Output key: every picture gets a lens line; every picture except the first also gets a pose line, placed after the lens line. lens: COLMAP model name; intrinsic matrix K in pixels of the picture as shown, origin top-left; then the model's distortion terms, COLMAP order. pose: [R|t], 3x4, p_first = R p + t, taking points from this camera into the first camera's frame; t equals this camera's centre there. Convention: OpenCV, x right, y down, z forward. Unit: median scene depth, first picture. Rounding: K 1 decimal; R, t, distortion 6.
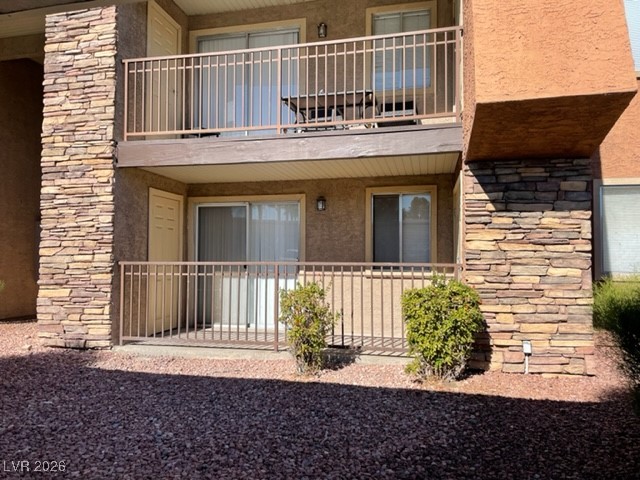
lens RADIAL K [[484.9, 0, 320.0], [0, 484.9, 240.1], [0, 0, 1]] dist [0.032497, -0.015488]
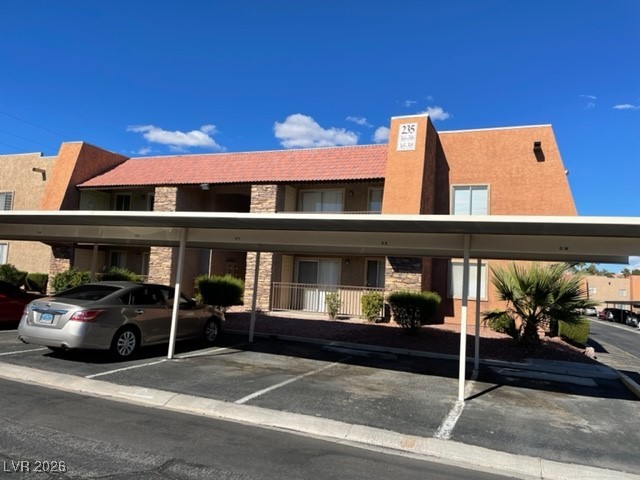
lens RADIAL K [[484.9, 0, 320.1], [0, 484.9, 239.9], [0, 0, 1]] dist [0.032497, -0.015488]
pose [[0.984596, 0.033645, -0.171576, 0.348255], [-0.042232, 0.998018, -0.046647, -0.083540], [0.169666, 0.053175, 0.984066, -1.797496]]
